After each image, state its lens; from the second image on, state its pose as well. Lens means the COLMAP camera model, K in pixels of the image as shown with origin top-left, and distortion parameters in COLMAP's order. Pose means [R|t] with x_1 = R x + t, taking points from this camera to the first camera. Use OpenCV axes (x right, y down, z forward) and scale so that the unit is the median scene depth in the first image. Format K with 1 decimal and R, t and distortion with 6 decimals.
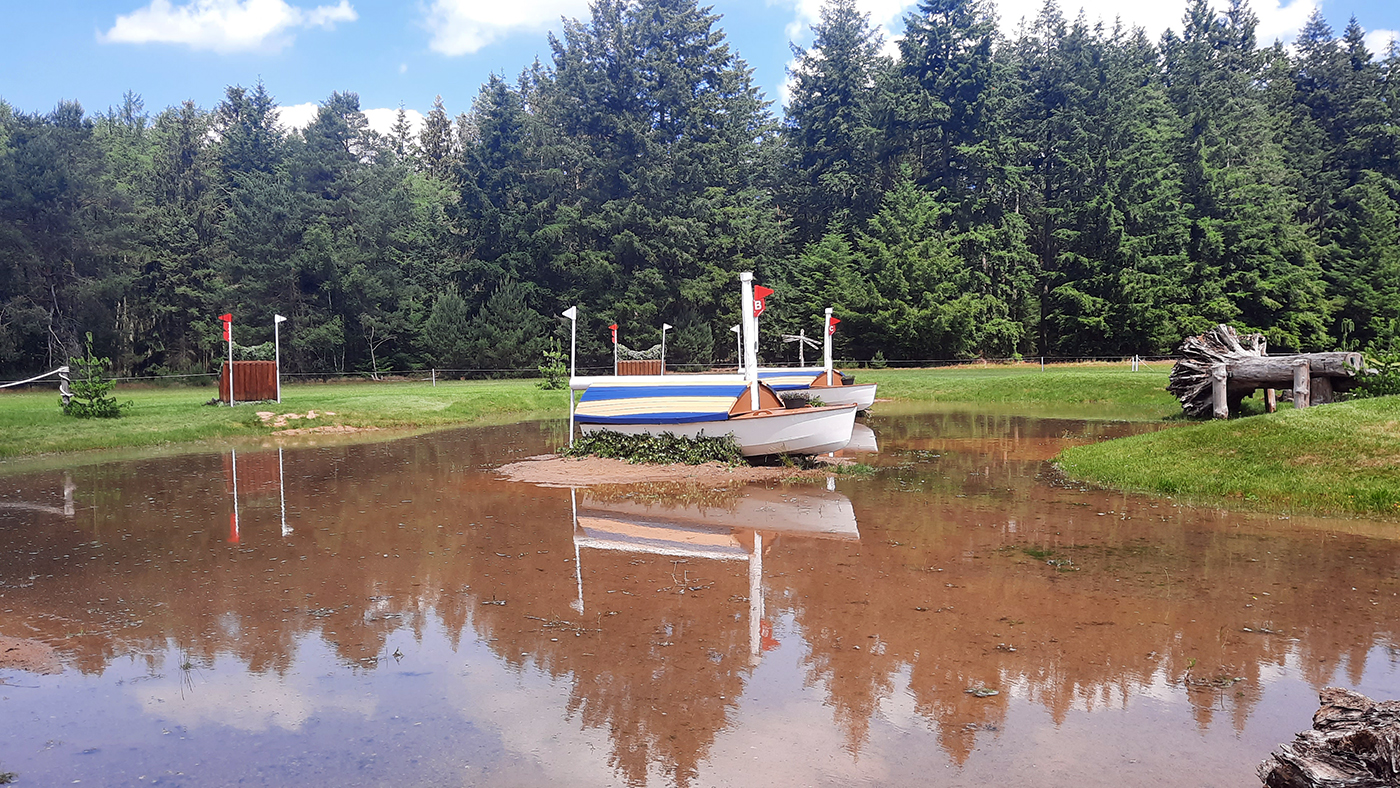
lens RADIAL K [[1204.3, 0, 700.0], [0, 1204.3, 394.0], [0, 0, 1]] dist [0.057717, -0.117999]
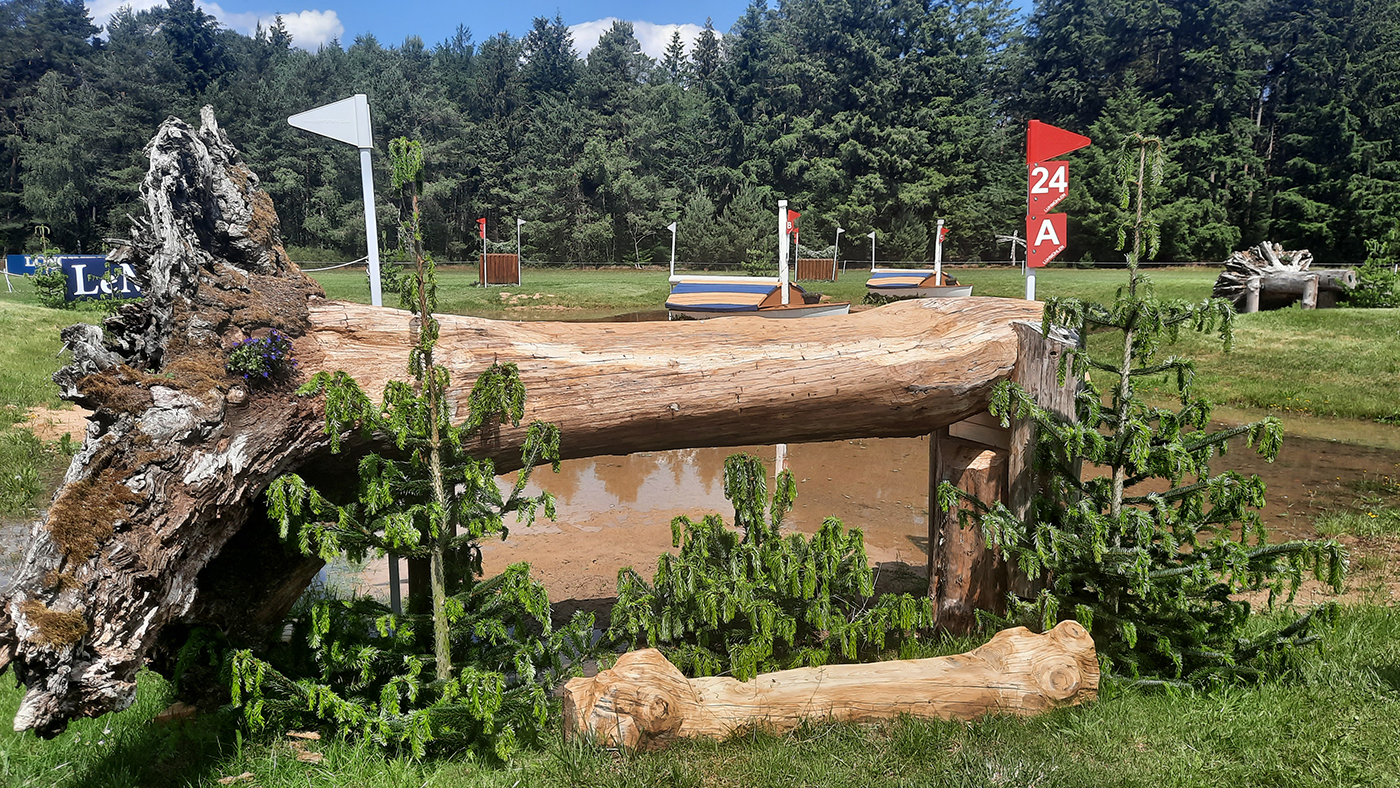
lens RADIAL K [[1204.3, 0, 700.0], [0, 1204.3, 394.0], [0, 0, 1]] dist [0.057717, -0.117999]
pose [[0.955881, 0.055746, -0.288415, 0.136732], [-0.028509, 0.994799, 0.097791, -0.006036], [0.292366, -0.085254, 0.952499, -0.127548]]
